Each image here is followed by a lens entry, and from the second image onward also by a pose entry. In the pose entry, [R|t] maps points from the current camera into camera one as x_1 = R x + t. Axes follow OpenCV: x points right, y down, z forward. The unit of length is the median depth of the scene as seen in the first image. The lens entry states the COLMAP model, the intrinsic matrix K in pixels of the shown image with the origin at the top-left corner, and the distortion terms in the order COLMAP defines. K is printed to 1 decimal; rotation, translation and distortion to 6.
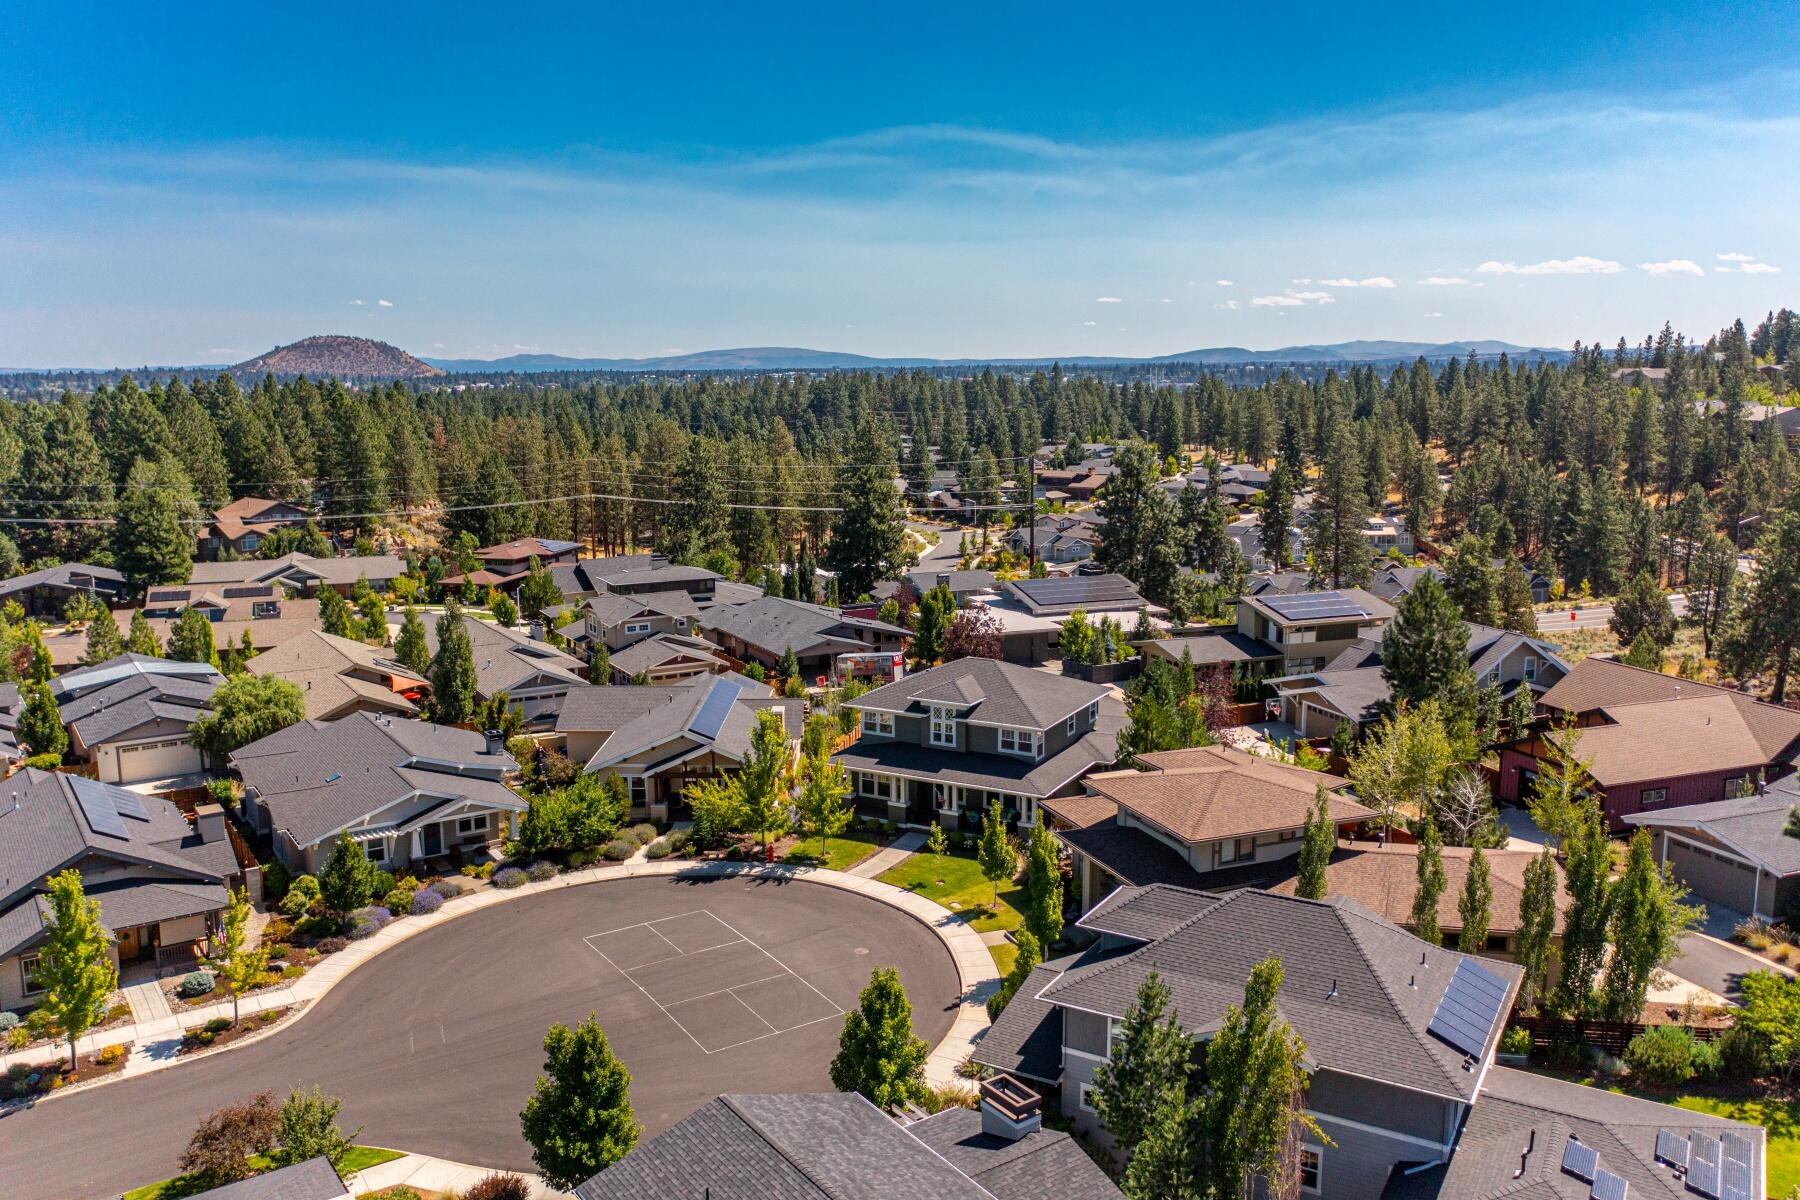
lens RADIAL K [[1426.5, 0, 905.8], [0, 1426.5, 602.2], [0, 0, 1]] dist [-0.005506, 0.007832]
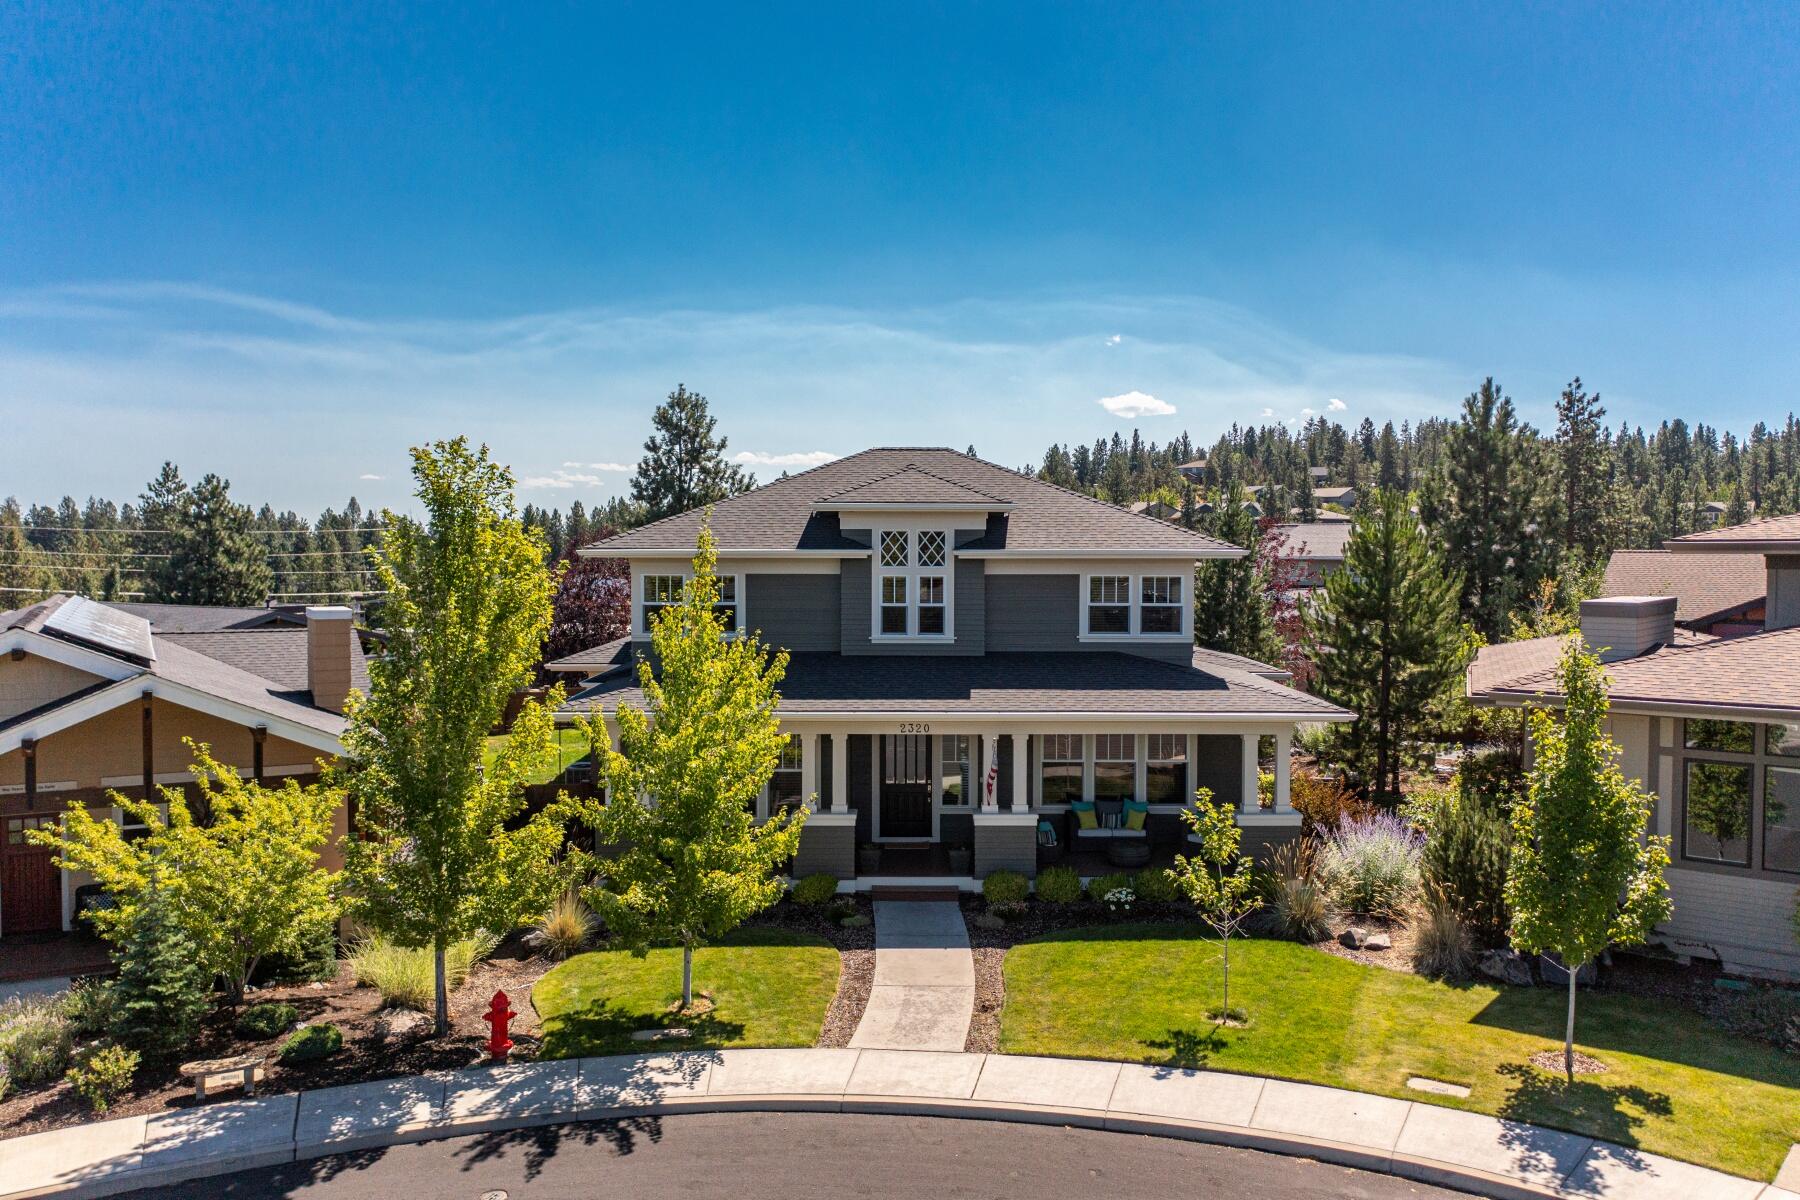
lens RADIAL K [[1410.7, 0, 900.0], [0, 1410.7, 600.0], [0, 0, 1]] dist [0.007045, 0.009606]
pose [[0.884084, -0.014456, 0.467104, -0.094163], [0.075273, 0.990876, -0.111802, 0.088721], [-0.461225, 0.134003, 0.877106, 0.485689]]
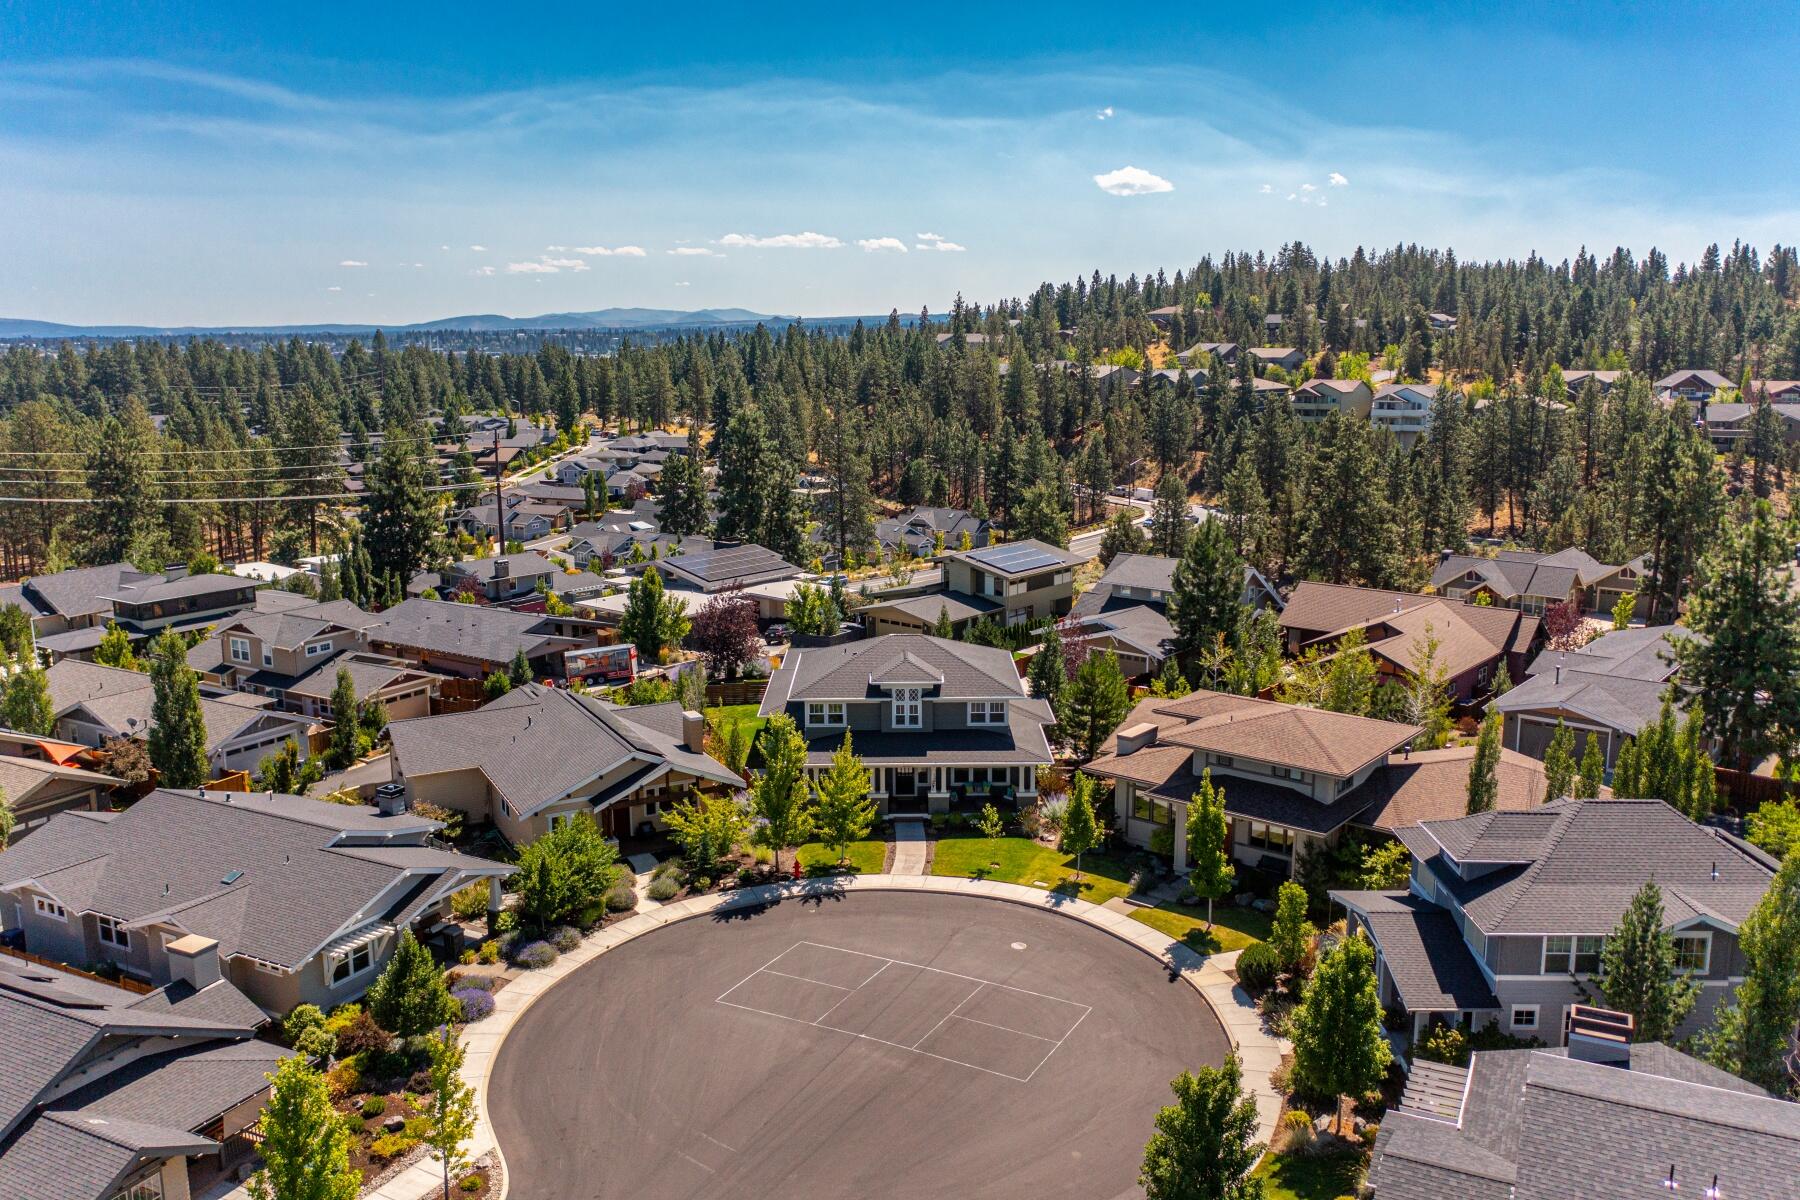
lens RADIAL K [[1426.5, 0, 905.8], [0, 1426.5, 602.2], [0, 0, 1]] dist [-0.005506, 0.007832]
pose [[0.876975, -0.092470, 0.471556, -0.289715], [0.082004, 0.995715, 0.042748, -0.017070], [-0.473488, 0.001180, 0.880799, 0.109051]]
